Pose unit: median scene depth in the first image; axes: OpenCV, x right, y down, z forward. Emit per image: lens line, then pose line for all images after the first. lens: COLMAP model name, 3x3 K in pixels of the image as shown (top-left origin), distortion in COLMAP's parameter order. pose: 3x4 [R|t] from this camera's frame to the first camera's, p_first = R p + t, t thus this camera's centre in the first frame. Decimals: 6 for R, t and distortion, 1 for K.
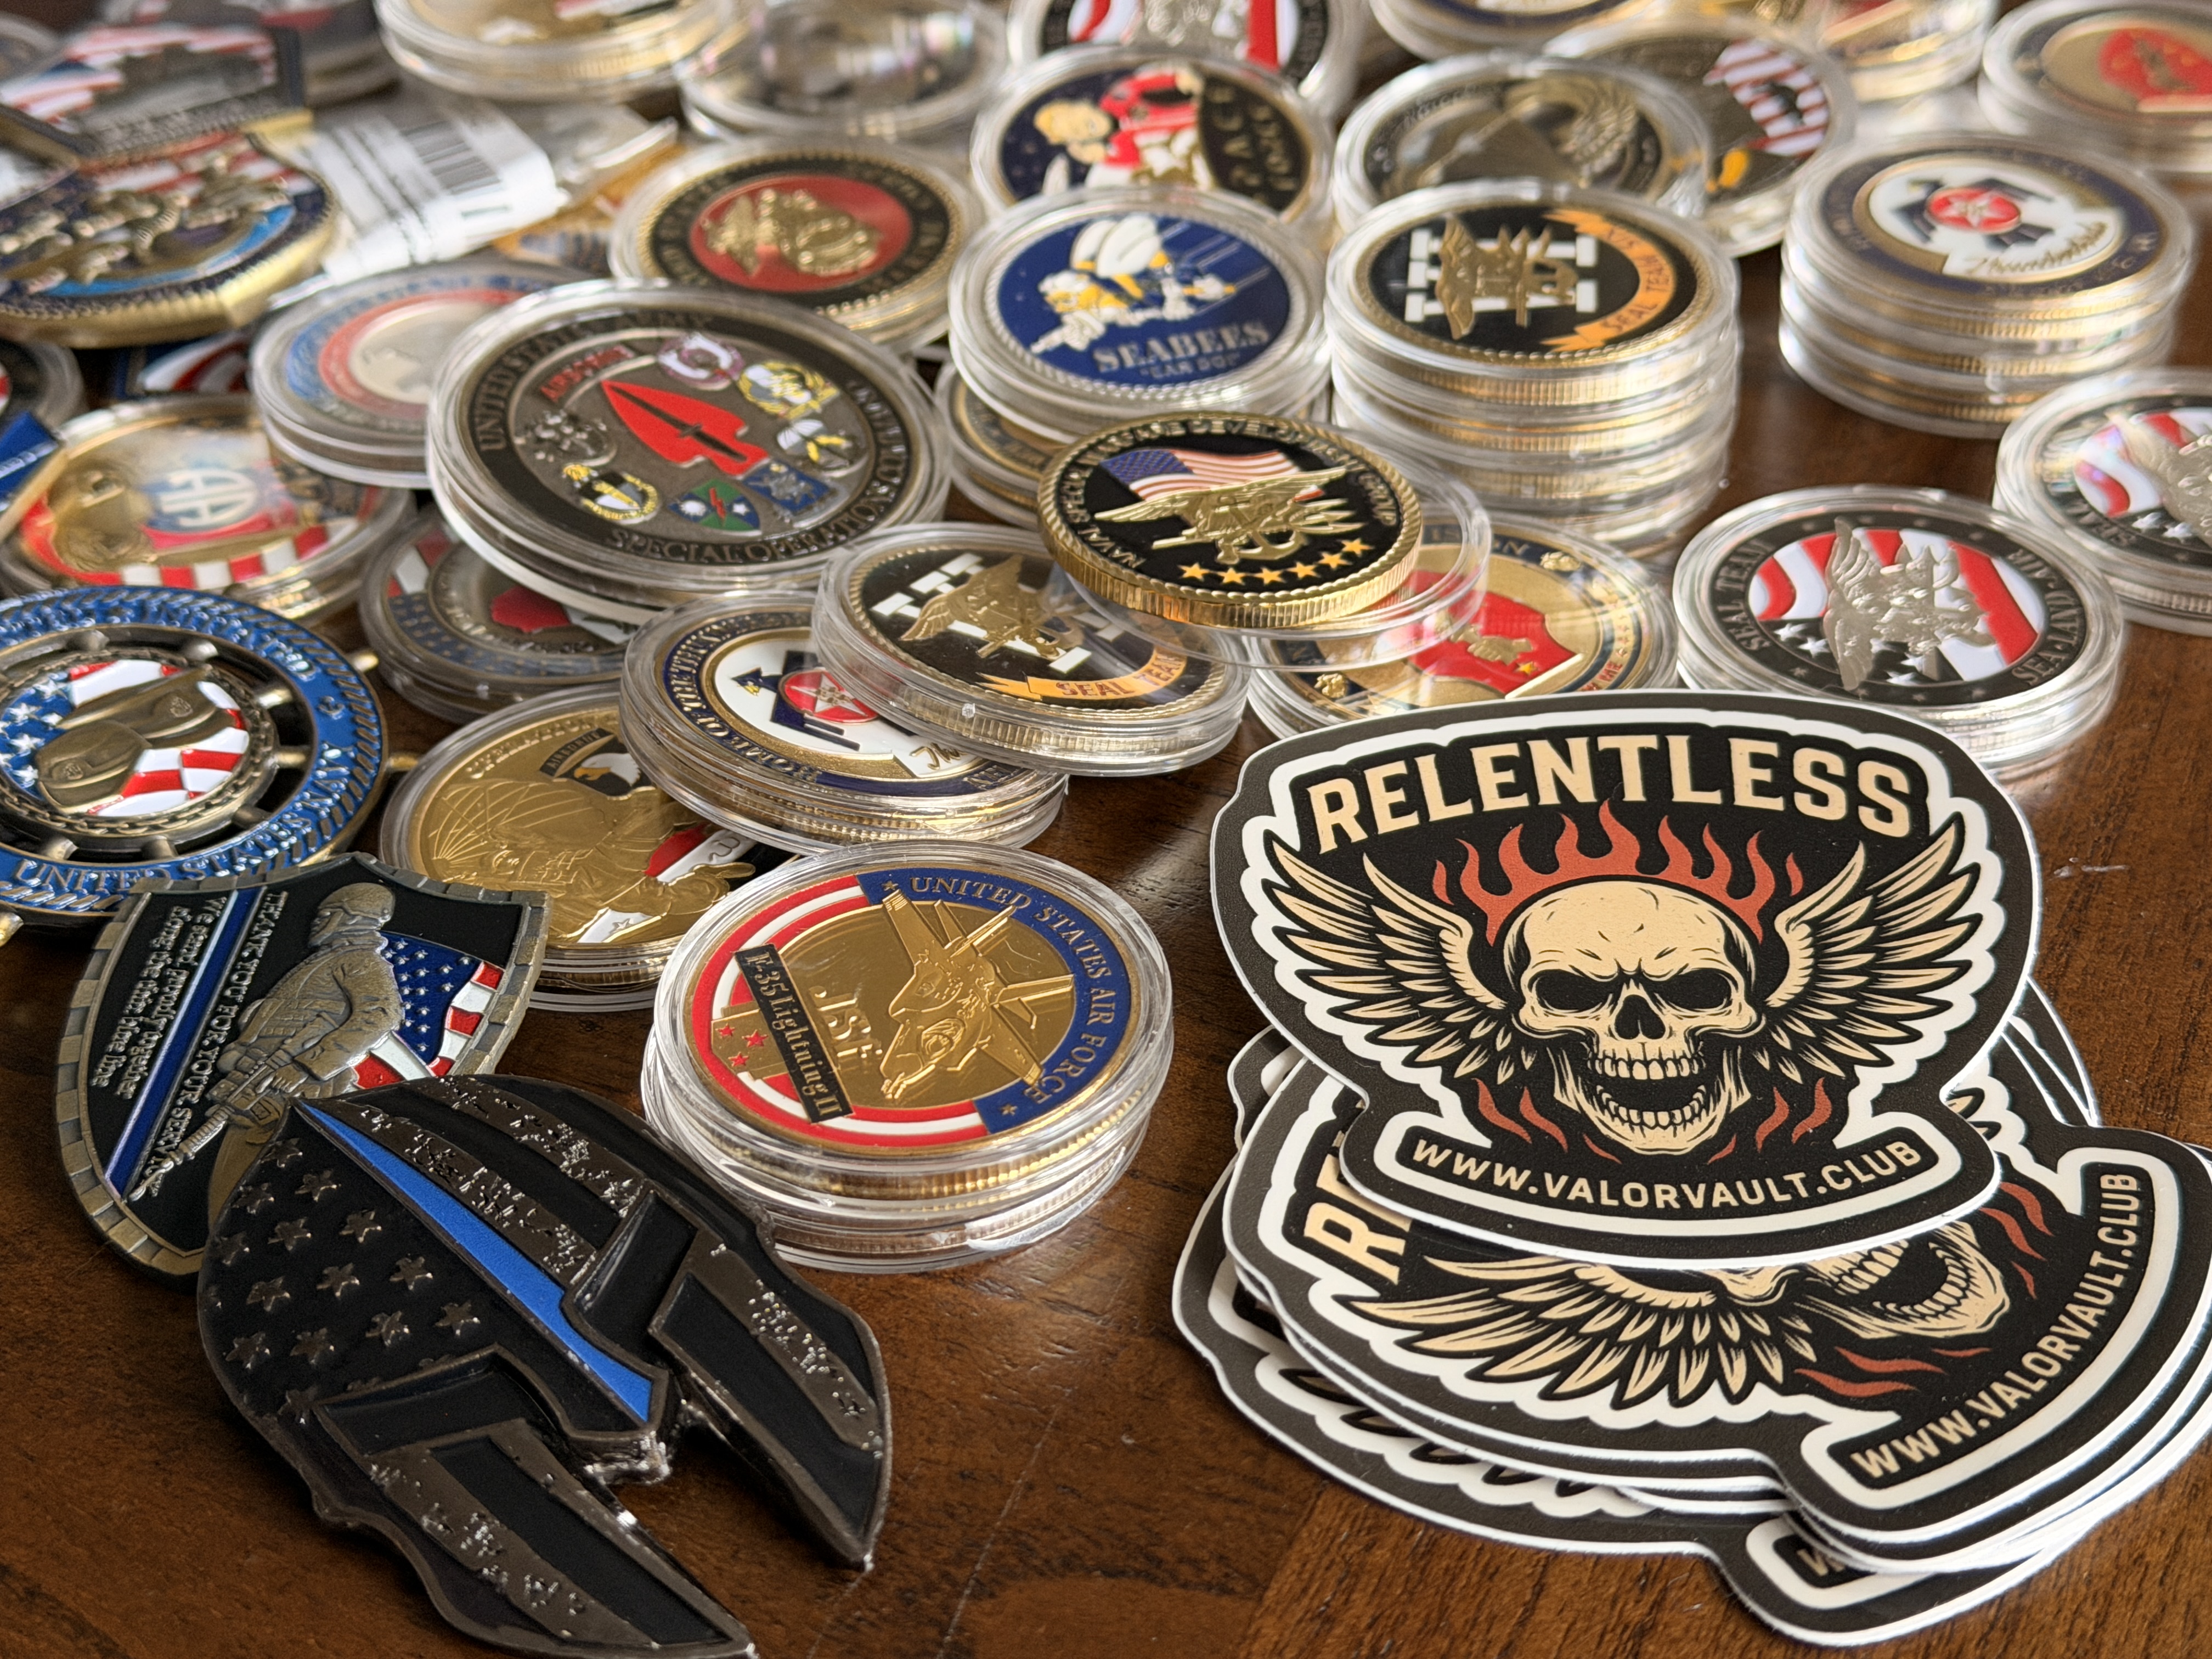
lens RADIAL K [[3448.3, 0, 1106.0], [0, 3448.3, 829.5], [0, 0, 1]] dist [0.222210, -0.551578]
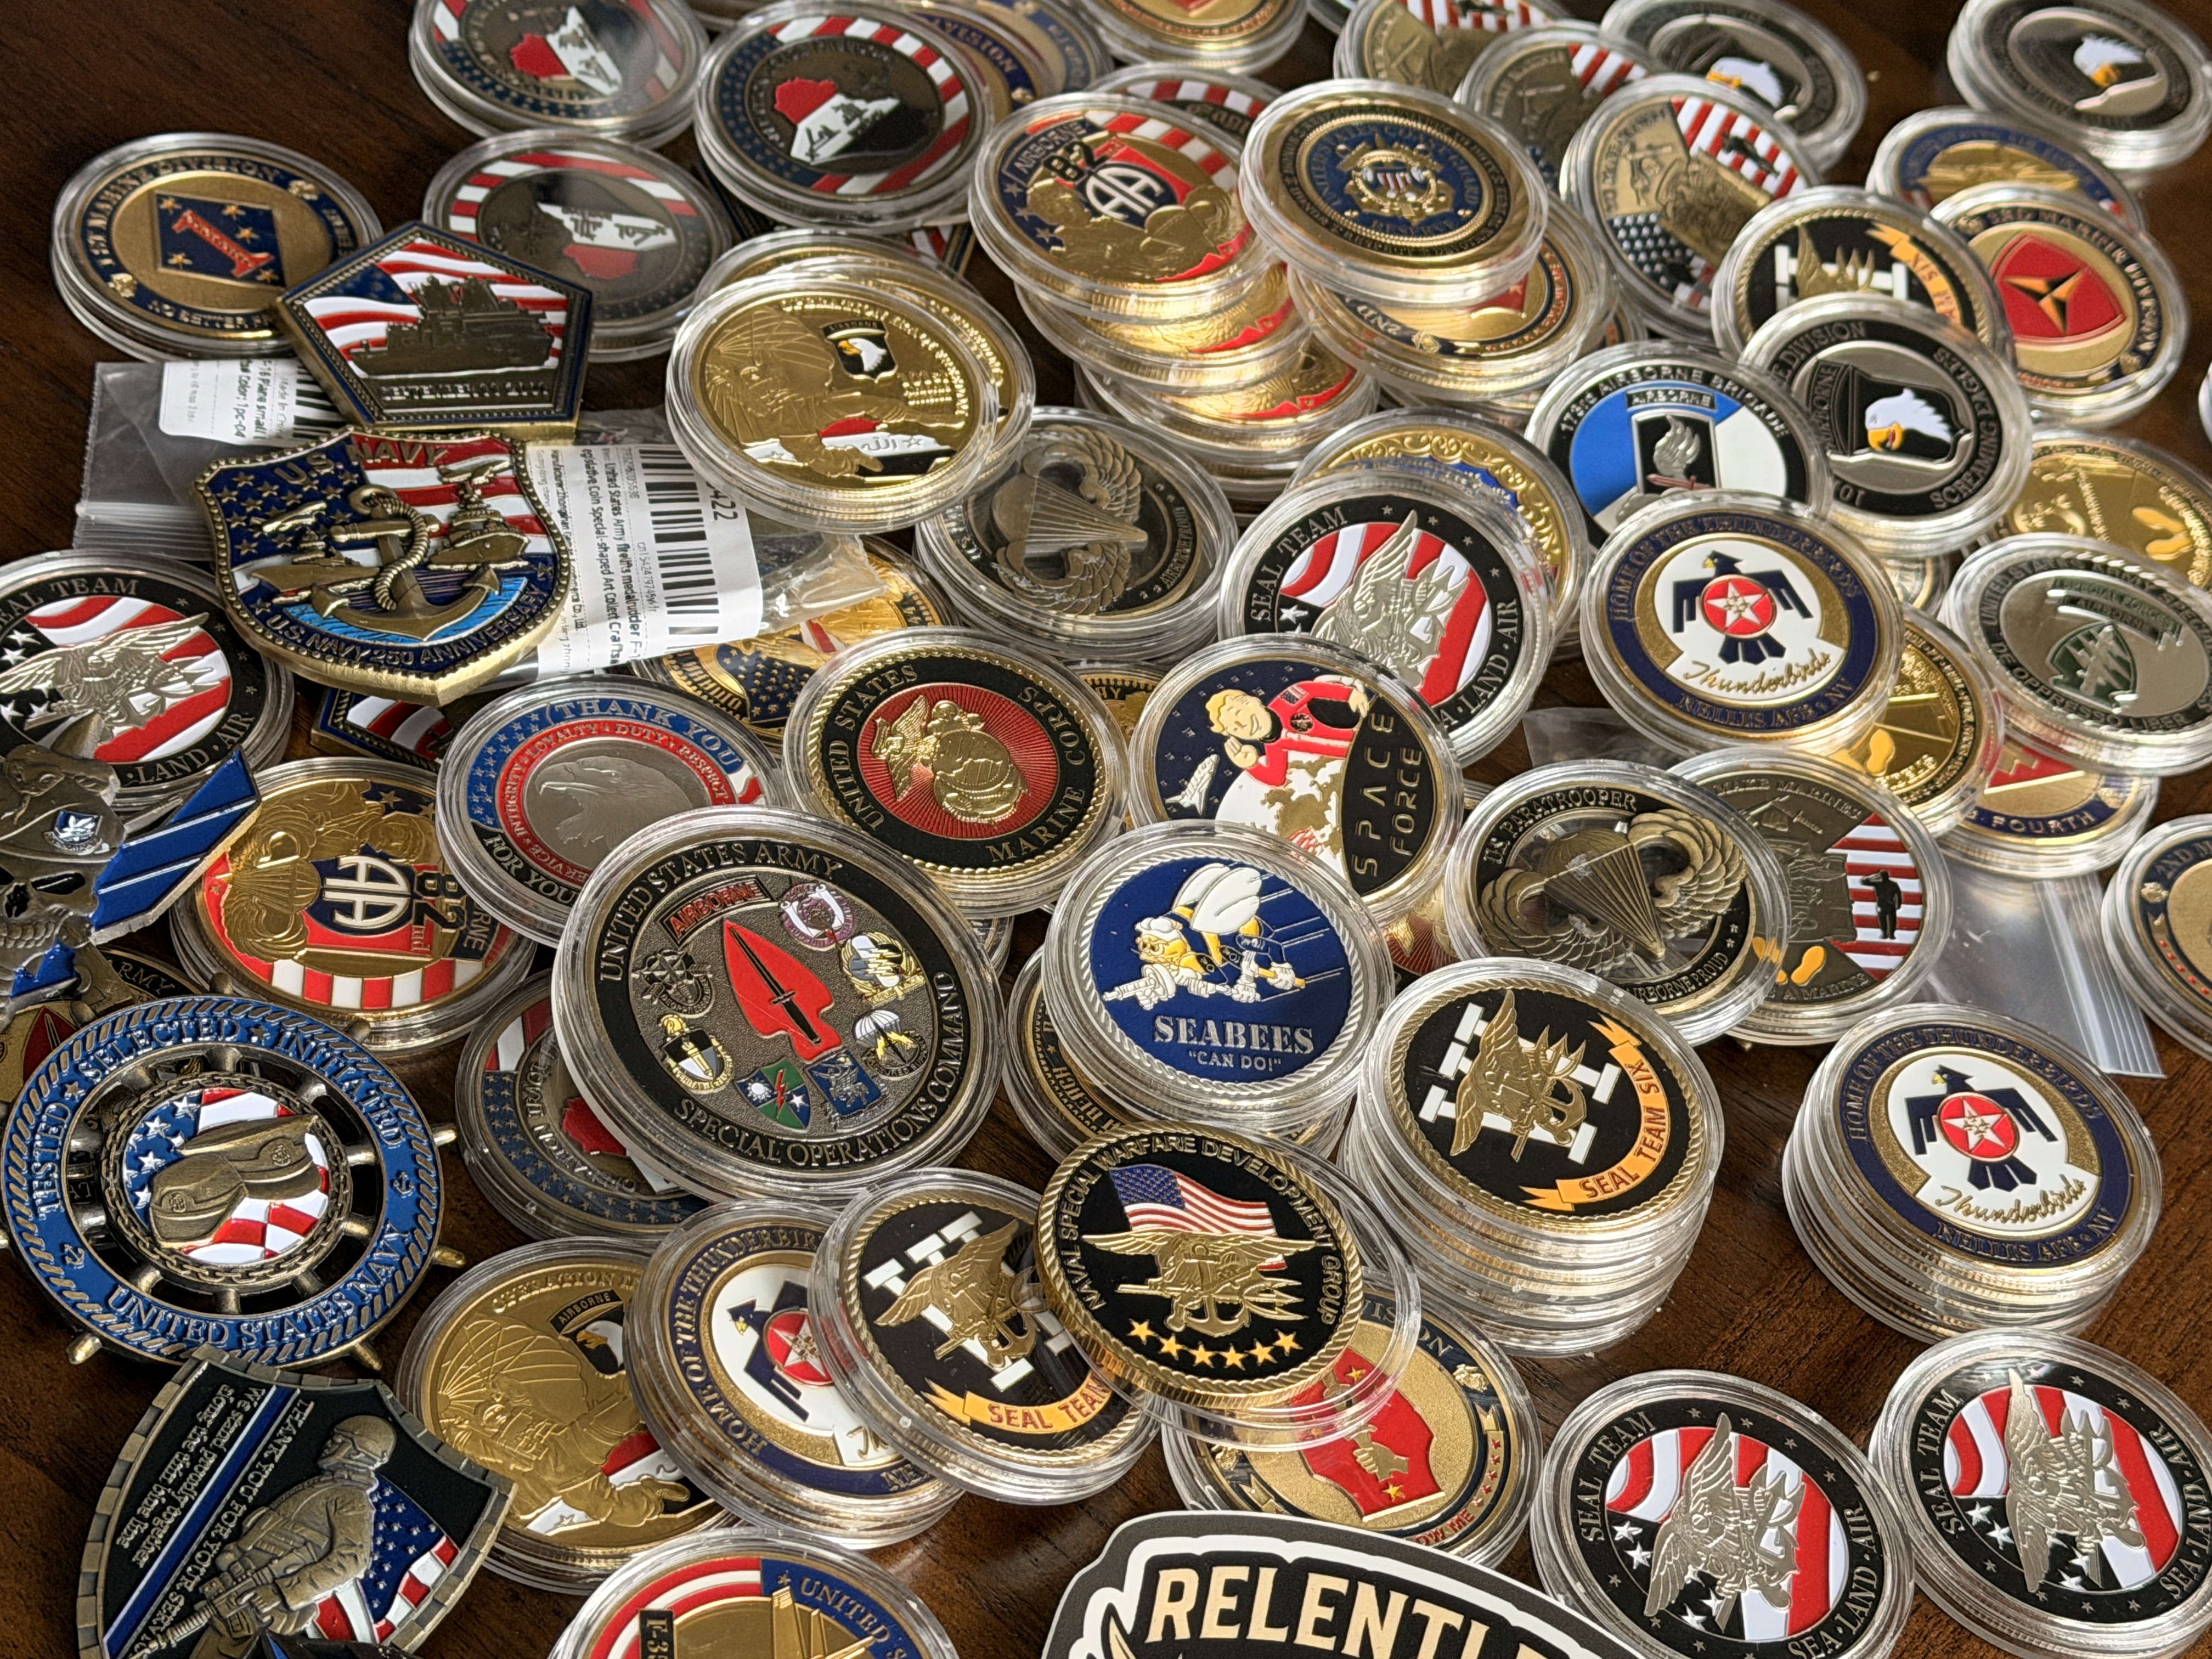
lens RADIAL K [[4511.4, 0, 1106.0], [0, 4511.4, 829.5], [0, 0, 1]] dist [0.164783, 0.186354]
pose [[0.944207, 0.328530, -0.023253, -0.005496], [-0.320319, 0.932441, 0.167181, -0.487332], [0.076606, -0.150405, 0.985652, -0.467166]]
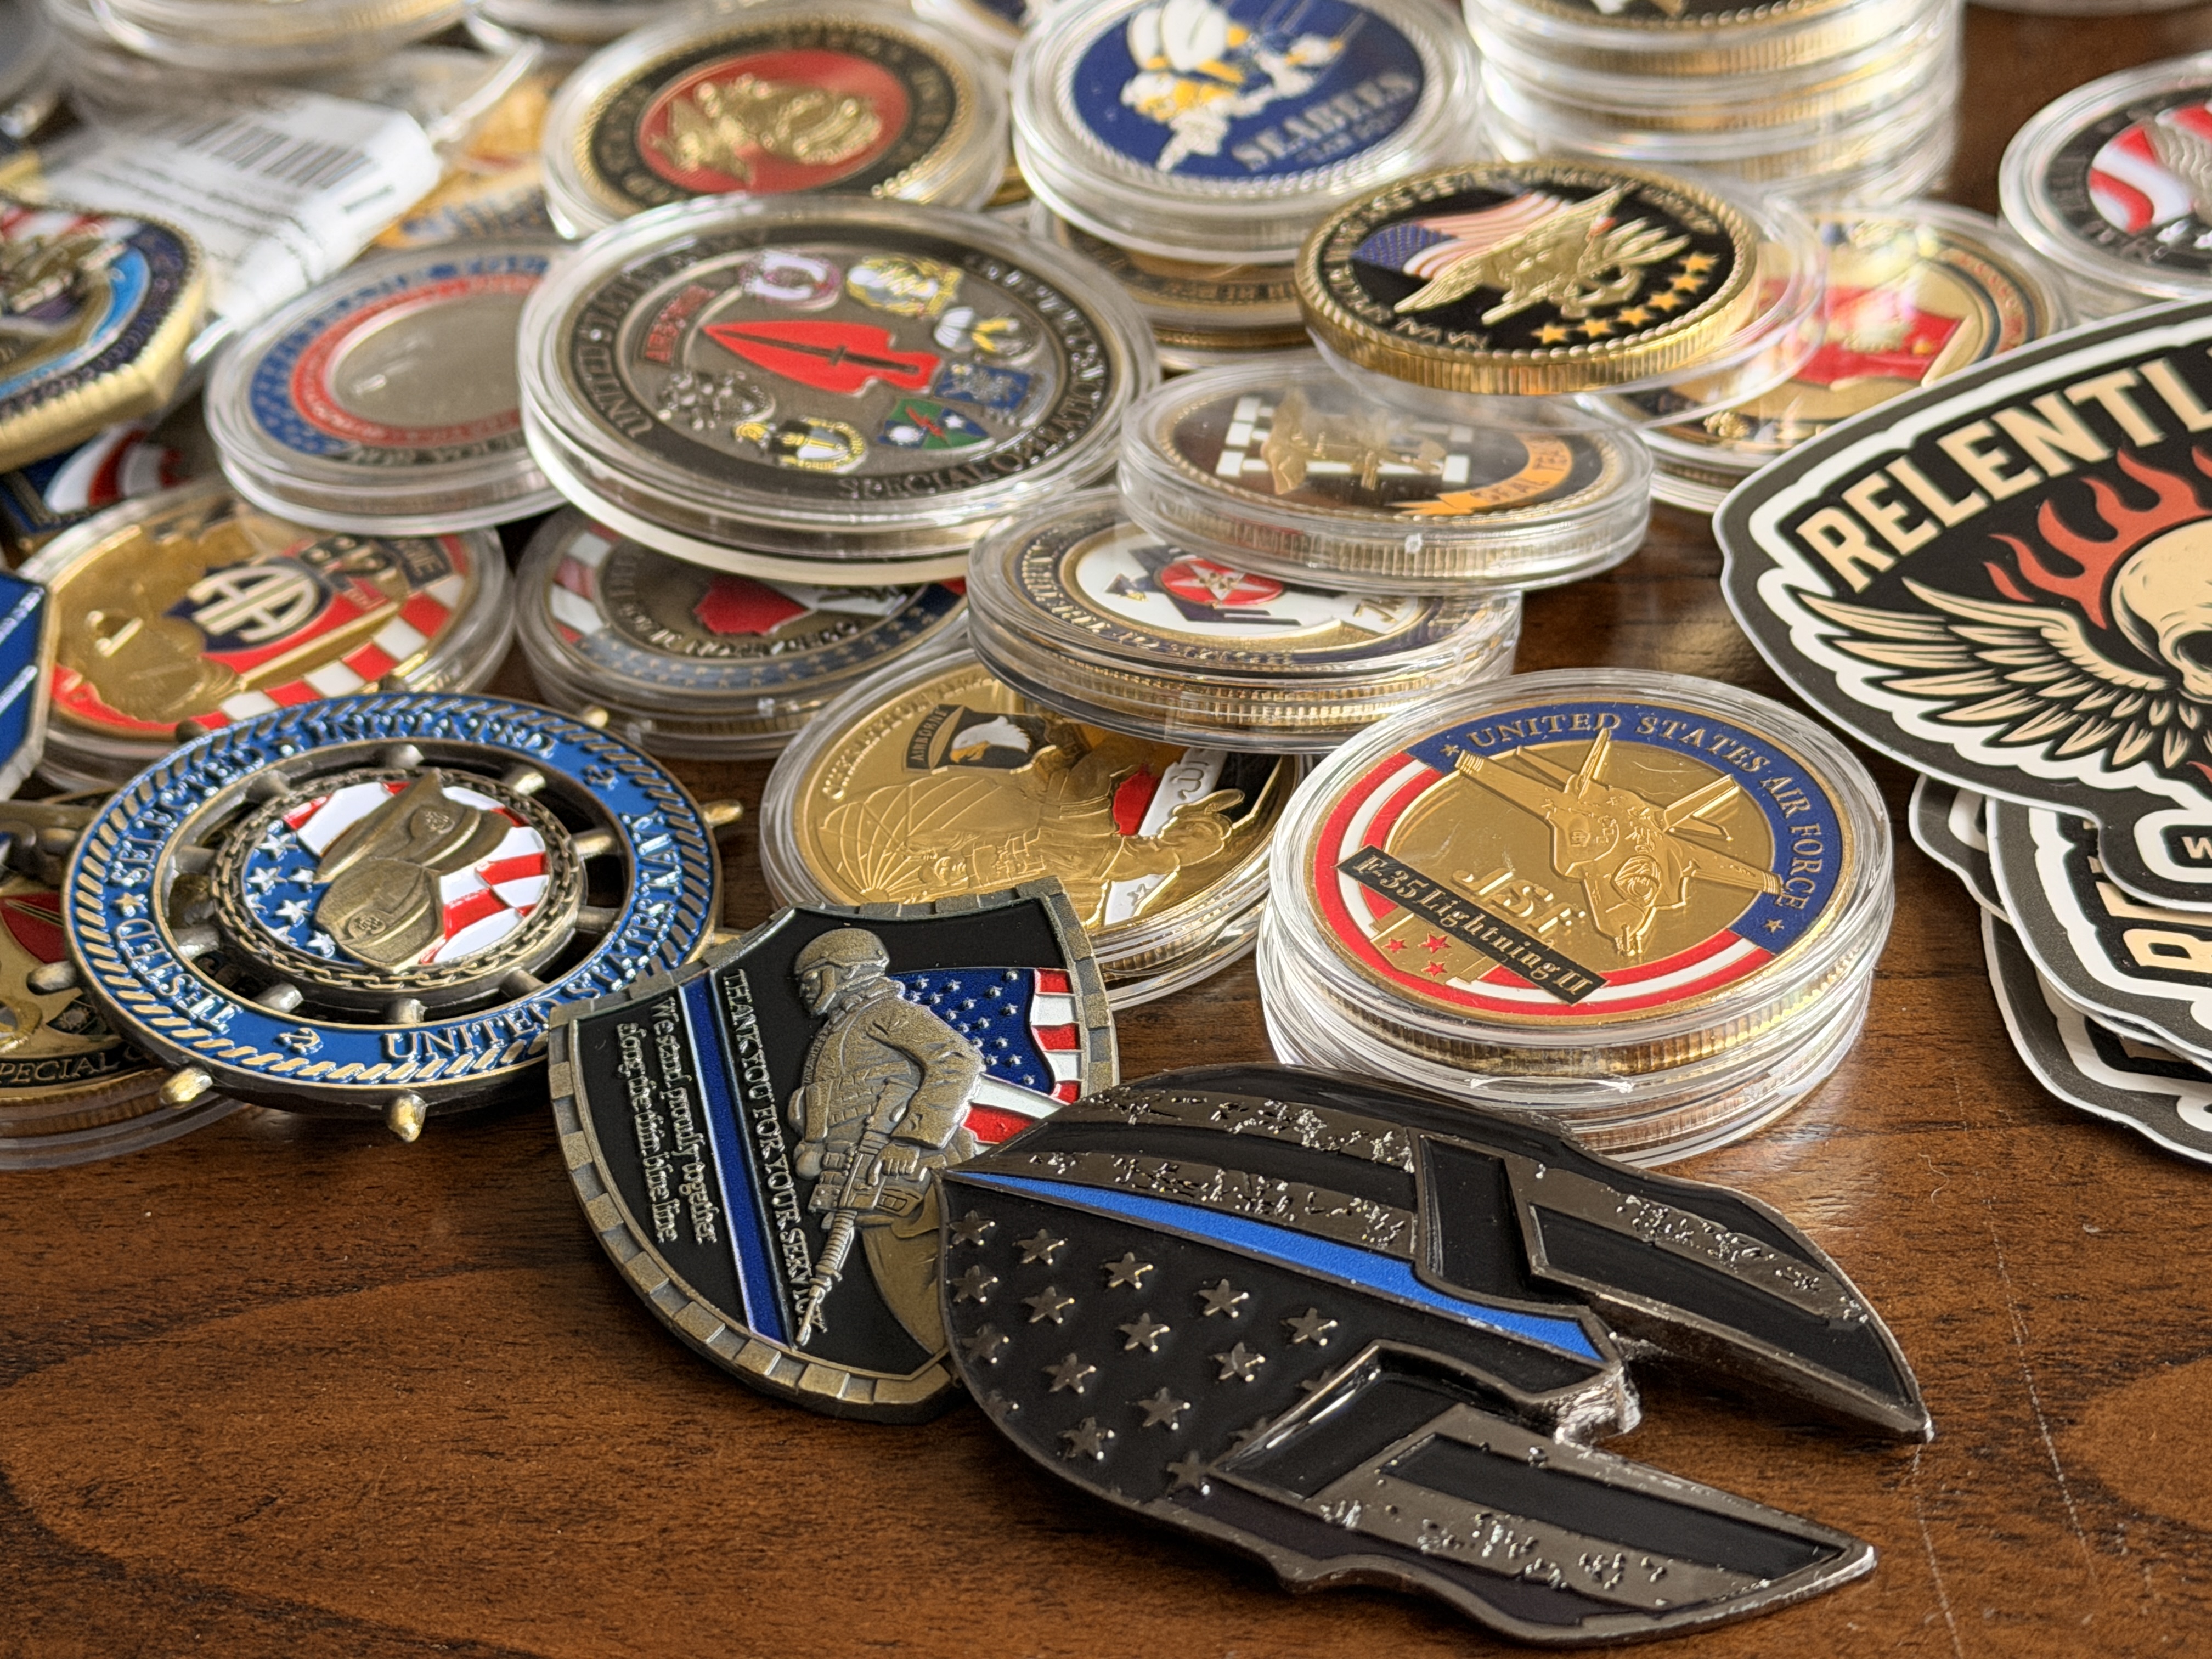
lens RADIAL K [[4511.4, 0, 1106.0], [0, 4511.4, 829.5], [0, 0, 1]] dist [0.164783, 0.186354]
pose [[0.933963, -0.277086, 0.225691, -0.362315], [0.285343, 0.958416, -0.004148, 0.014345], [-0.215156, 0.068273, 0.974190, -0.036095]]
